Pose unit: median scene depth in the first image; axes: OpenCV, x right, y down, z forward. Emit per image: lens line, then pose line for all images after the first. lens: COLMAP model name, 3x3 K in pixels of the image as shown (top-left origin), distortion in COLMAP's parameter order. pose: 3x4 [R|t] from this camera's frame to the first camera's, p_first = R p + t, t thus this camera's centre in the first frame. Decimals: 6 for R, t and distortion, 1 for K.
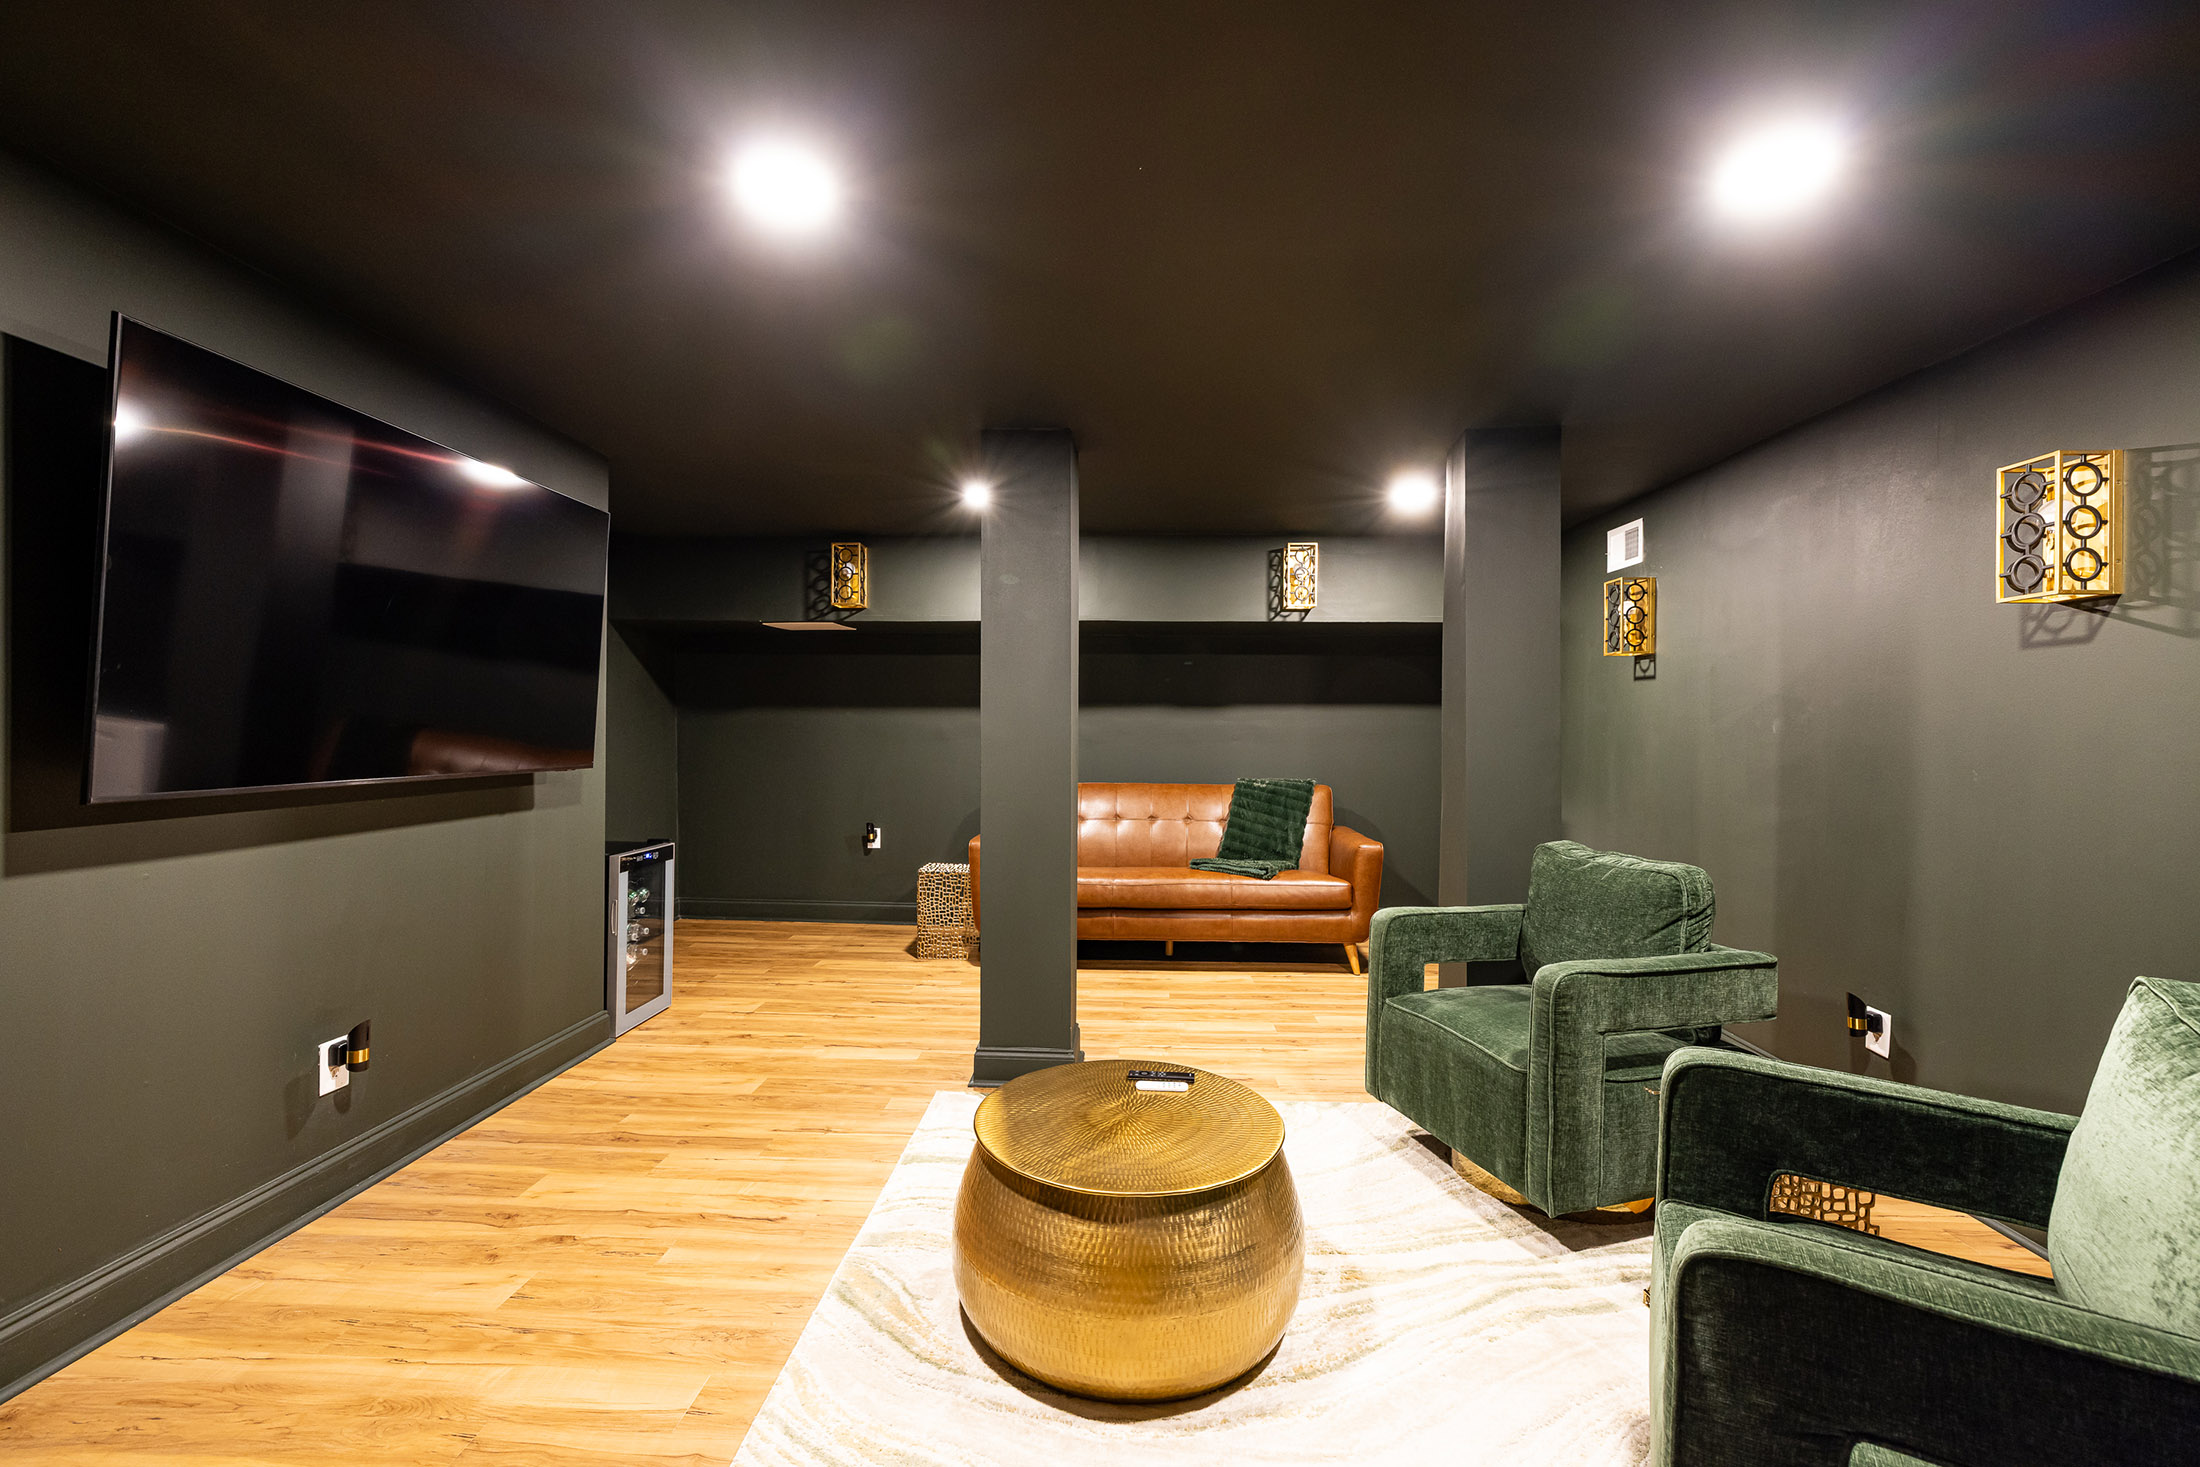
lens RADIAL K [[931.6, 0, 1096.4], [0, 931.6, 727.4], [0, 0, 1]] dist [0.001998, 0.000537]
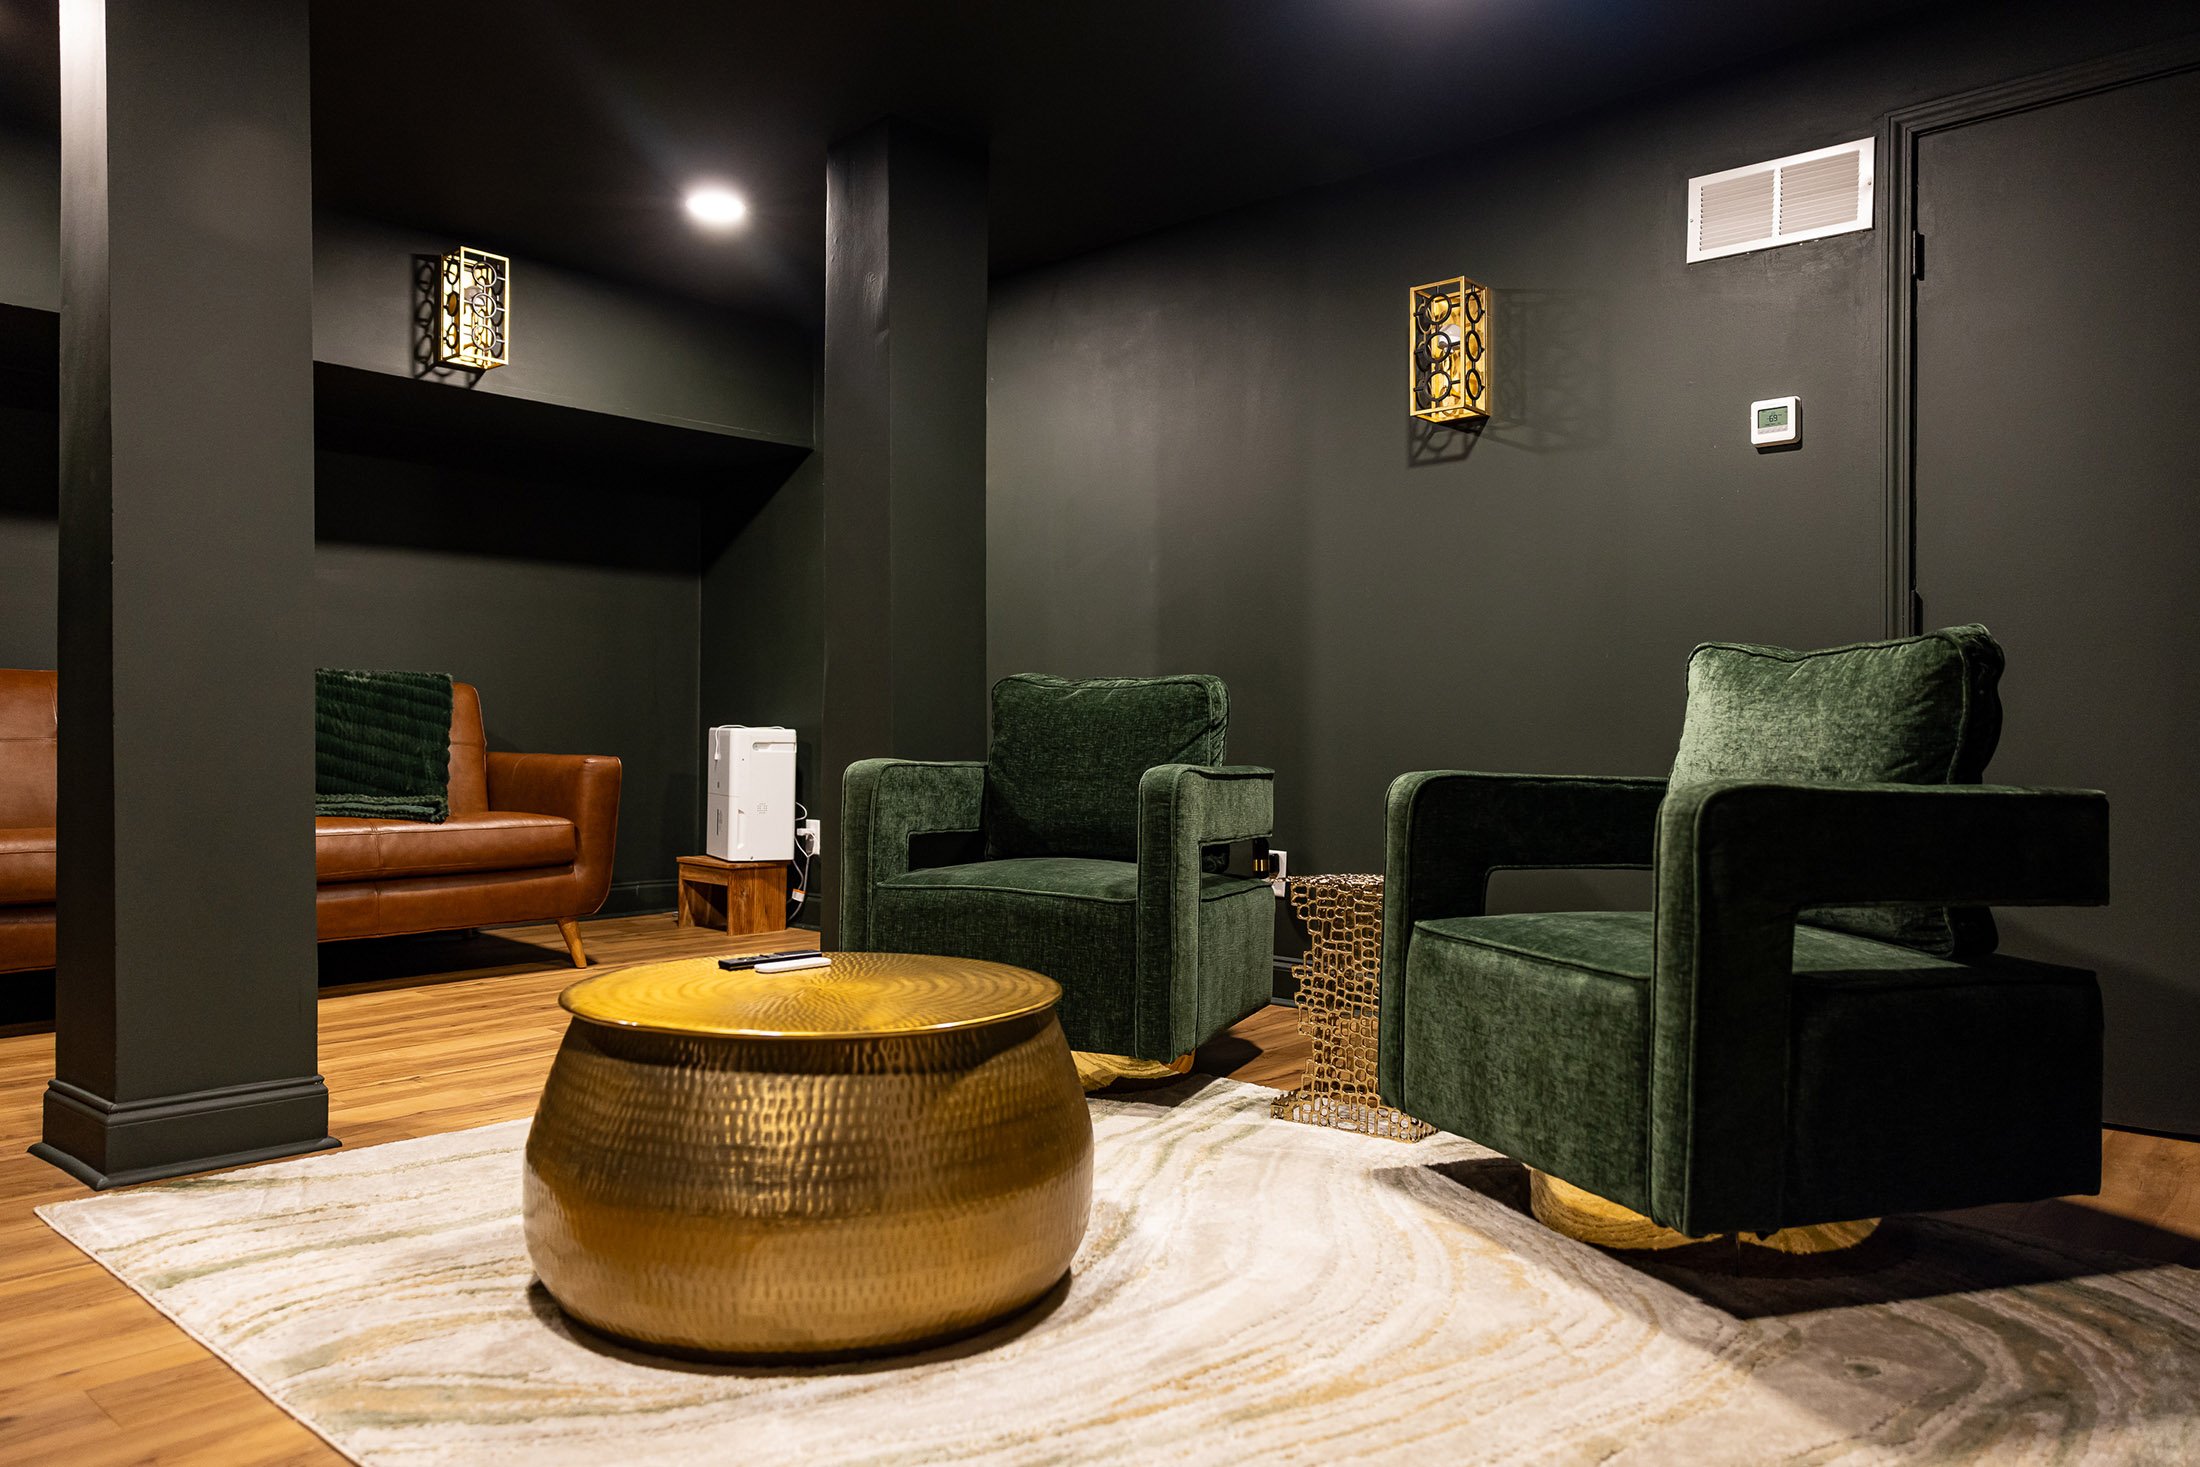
lens RADIAL K [[1513.4, 0, 1109.9], [0, 1513.4, 741.6], [0, 0, 1]] dist [-0.001879, 0.006586]
pose [[0.635354, -0.006846, 0.772191, -0.425195], [0.000666, 0.999965, 0.008317, 0.164401], [-0.772221, -0.004770, 0.635337, 0.134803]]
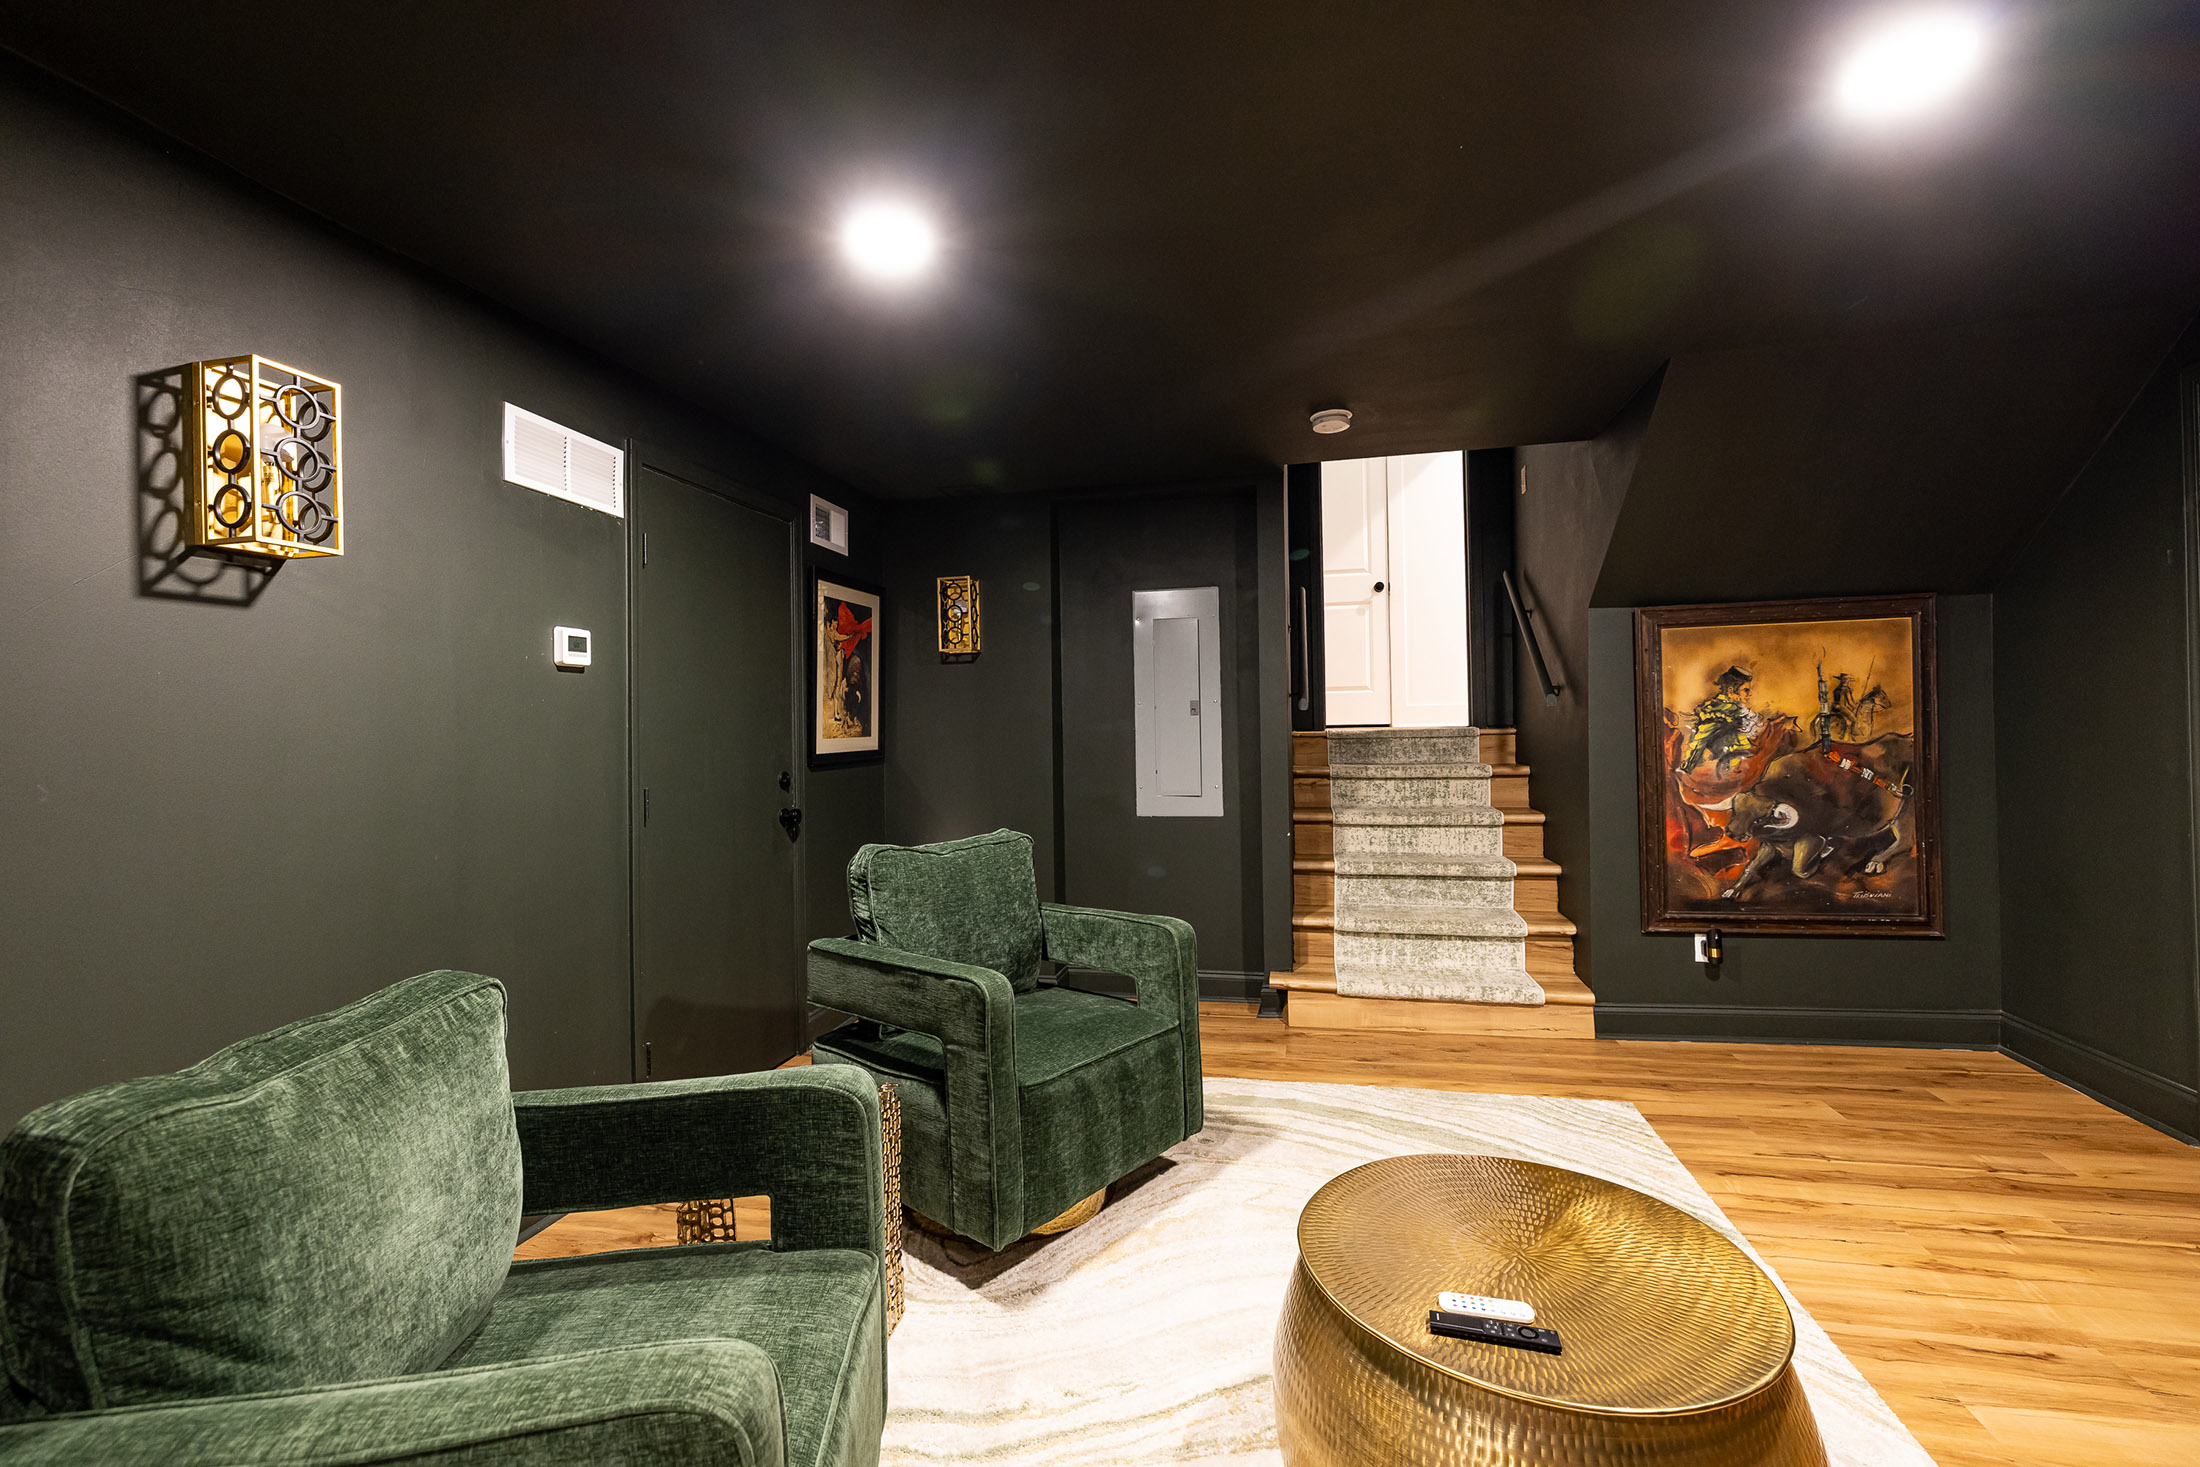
lens RADIAL K [[929.4, 0, 1089.0], [0, 929.4, 720.1], [0, 0, 1]] dist [0.001925, 0.000570]
pose [[-0.981940, 0.008673, 0.188994, 0.148455], [0.006956, 0.999928, -0.009745, 0.012798], [-0.189065, -0.008254, -0.981930, 1.190868]]
